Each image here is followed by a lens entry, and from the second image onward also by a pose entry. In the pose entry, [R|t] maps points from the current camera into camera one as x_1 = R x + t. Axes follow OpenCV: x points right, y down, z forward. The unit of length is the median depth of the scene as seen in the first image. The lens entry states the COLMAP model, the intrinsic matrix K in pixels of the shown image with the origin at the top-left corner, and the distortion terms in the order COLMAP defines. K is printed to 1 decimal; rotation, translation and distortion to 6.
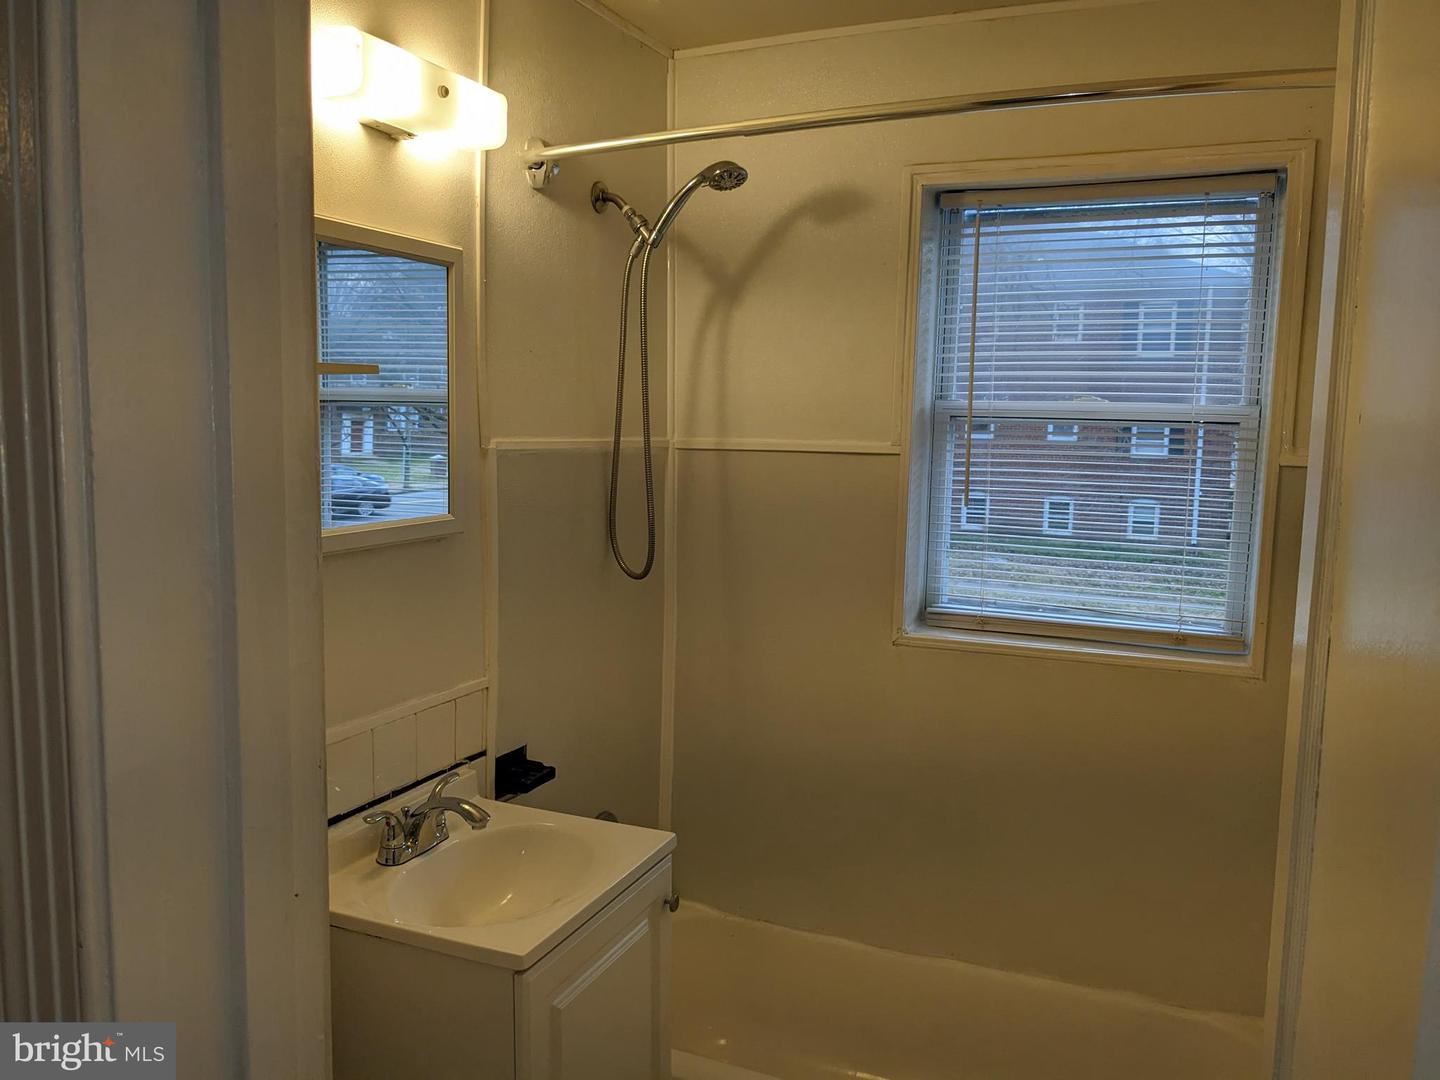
lens RADIAL K [[1132.1, 0, 720.2], [0, 1132.1, 532.8], [0, 0, 1]] dist [0.043174, -0.077452]
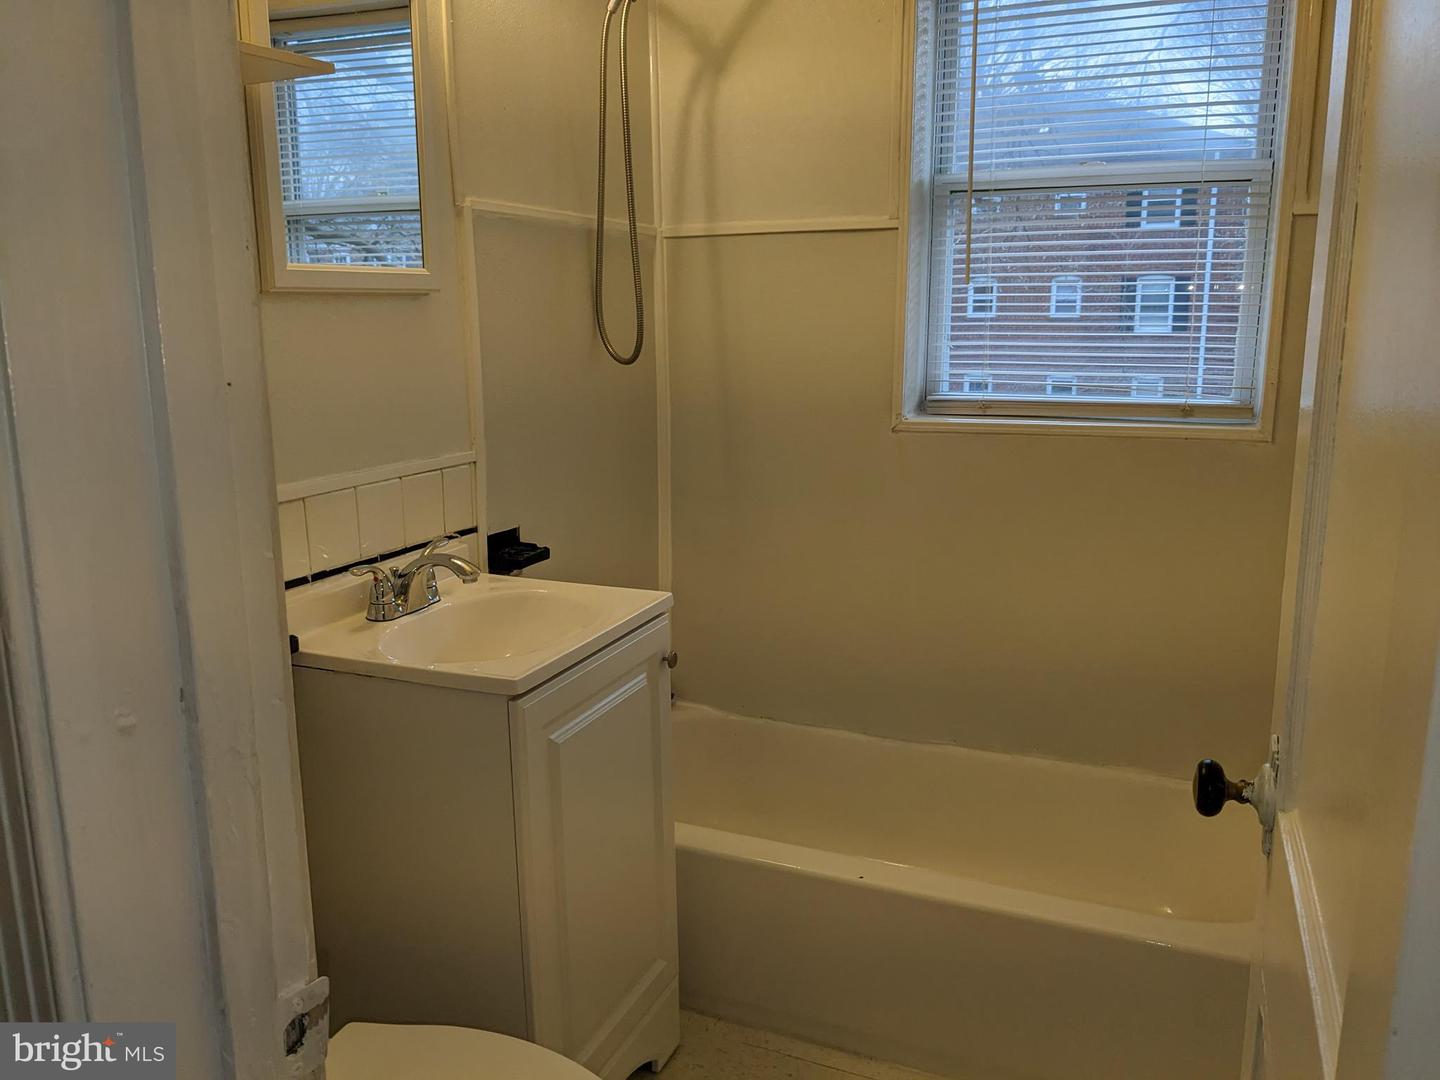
lens RADIAL K [[1132.1, 0, 727.4], [0, 1132.1, 550.1], [0, 0, 1]] dist [0.043174, -0.077452]
pose [[0.999653, -0.026064, 0.003741, 0.004716], [0.025629, 0.995723, 0.088762, 0.118230], [-0.006038, -0.088635, 0.996046, 0.022966]]
